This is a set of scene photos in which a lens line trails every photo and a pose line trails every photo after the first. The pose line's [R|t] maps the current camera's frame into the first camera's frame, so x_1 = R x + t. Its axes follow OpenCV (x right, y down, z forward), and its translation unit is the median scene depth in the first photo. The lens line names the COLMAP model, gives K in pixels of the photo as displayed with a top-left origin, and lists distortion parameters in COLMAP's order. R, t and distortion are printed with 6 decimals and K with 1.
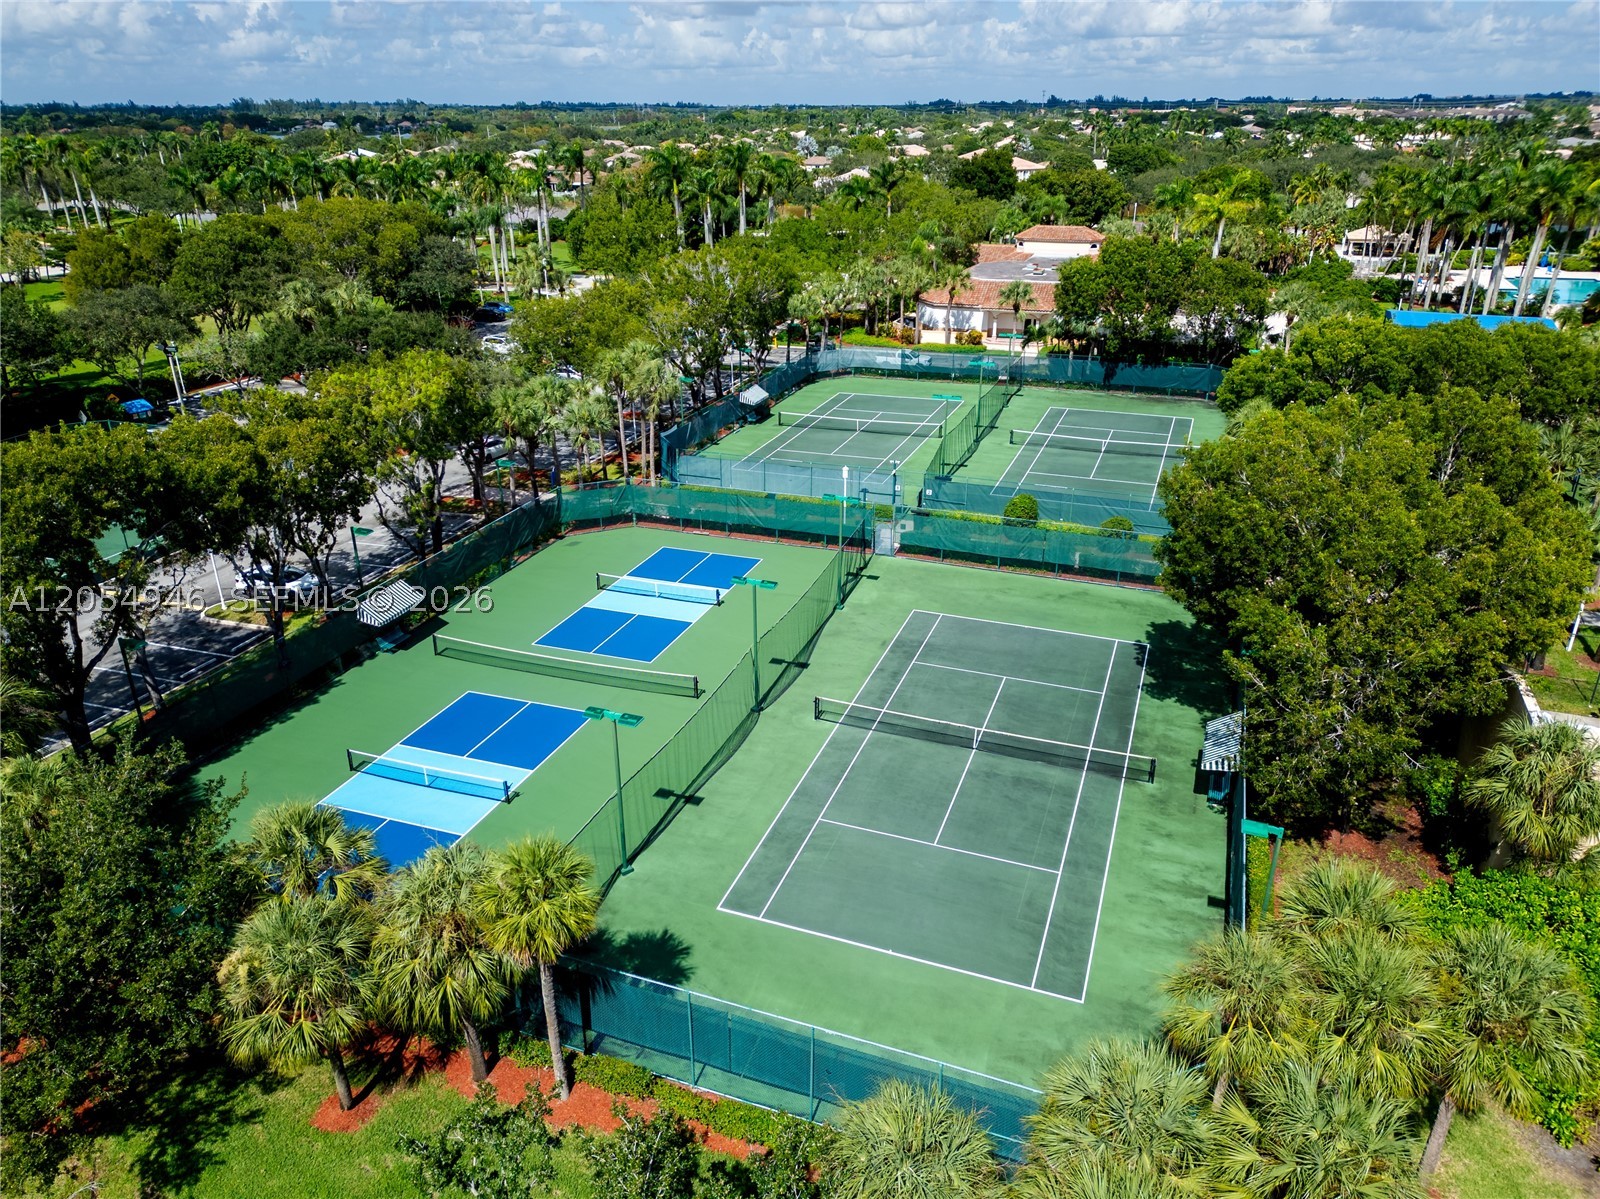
lens RADIAL K [[1112.9, 0, 794.4], [0, 1112.9, 596.4], [0, 0, 1]] dist [0.096802, -0.114488]
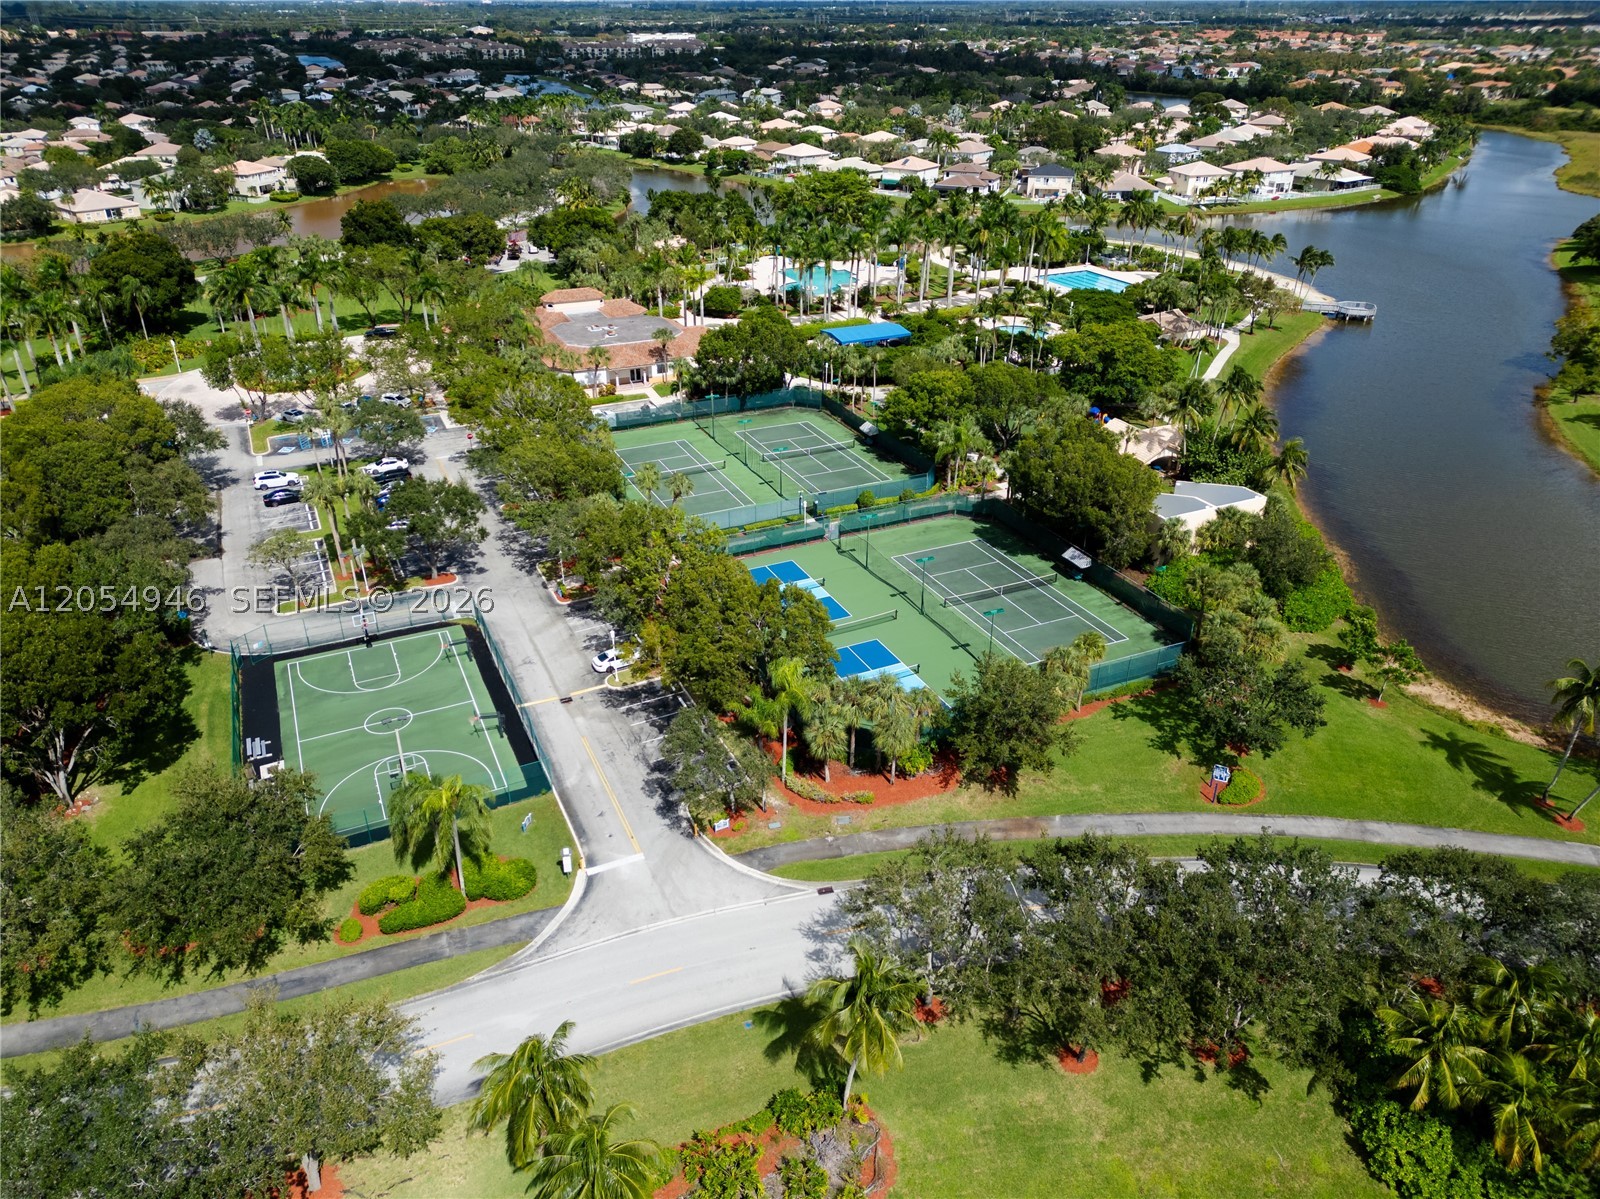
lens RADIAL K [[1112.9, 0, 794.4], [0, 1112.9, 596.4], [0, 0, 1]] dist [0.096802, -0.114488]
pose [[0.700625, -0.322303, 0.636589, -1.271927], [0.276617, 0.945087, 0.174053, -0.308345], [-0.657729, 0.054145, 0.751306, -0.423947]]
